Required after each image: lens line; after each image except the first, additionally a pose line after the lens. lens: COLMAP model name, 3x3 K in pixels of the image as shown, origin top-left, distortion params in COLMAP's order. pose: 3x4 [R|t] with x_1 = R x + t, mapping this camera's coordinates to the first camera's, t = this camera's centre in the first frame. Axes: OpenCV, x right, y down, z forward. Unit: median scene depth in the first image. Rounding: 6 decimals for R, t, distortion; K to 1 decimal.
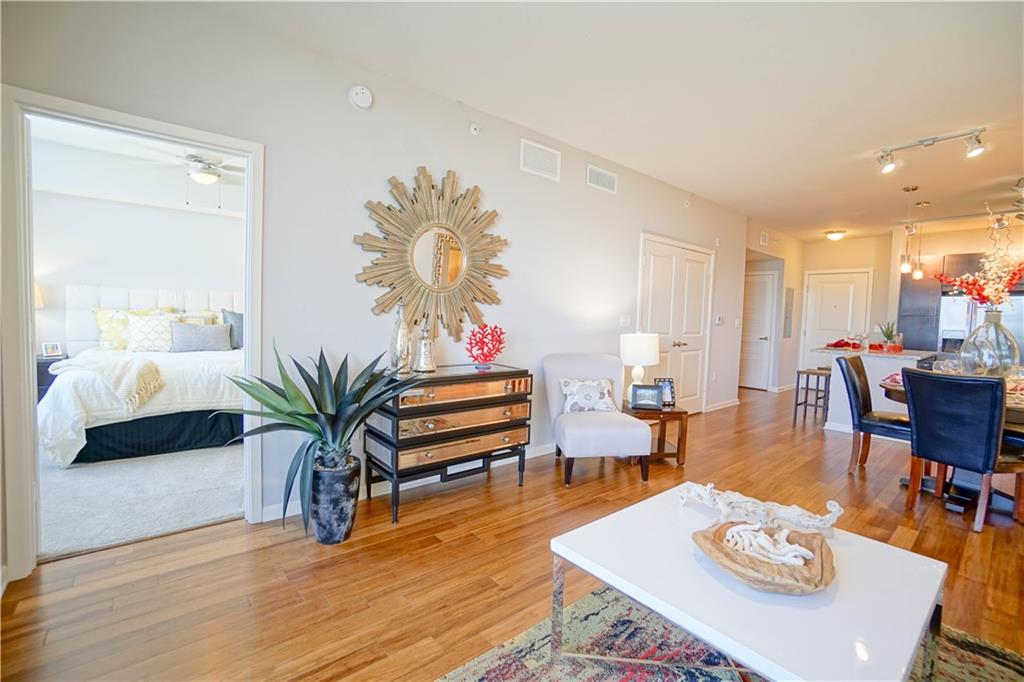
lens RADIAL K [[446.7, 0, 506.1], [0, 446.7, 337.2], [0, 0, 1]] dist [-0.065835, 0.023645]
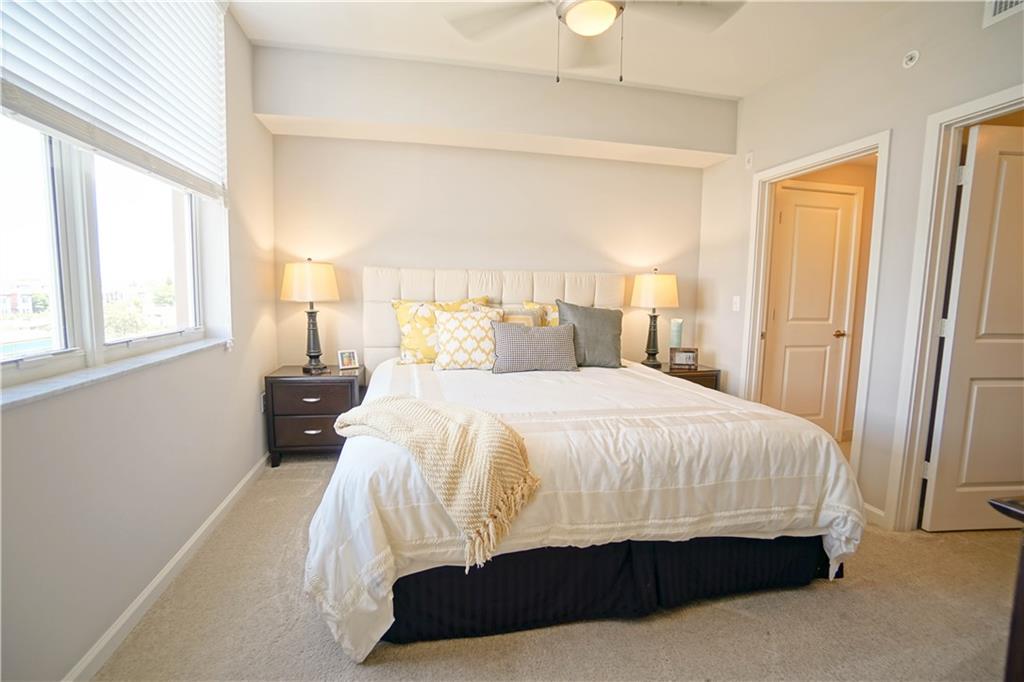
lens RADIAL K [[446.7, 0, 506.1], [0, 446.7, 337.2], [0, 0, 1]] dist [-0.065835, 0.023645]
pose [[0.878251, 0.029499, -0.477290, -0.598650], [-0.013928, 0.999250, 0.036131, -0.048358], [0.477998, -0.025084, 0.878003, 0.594014]]
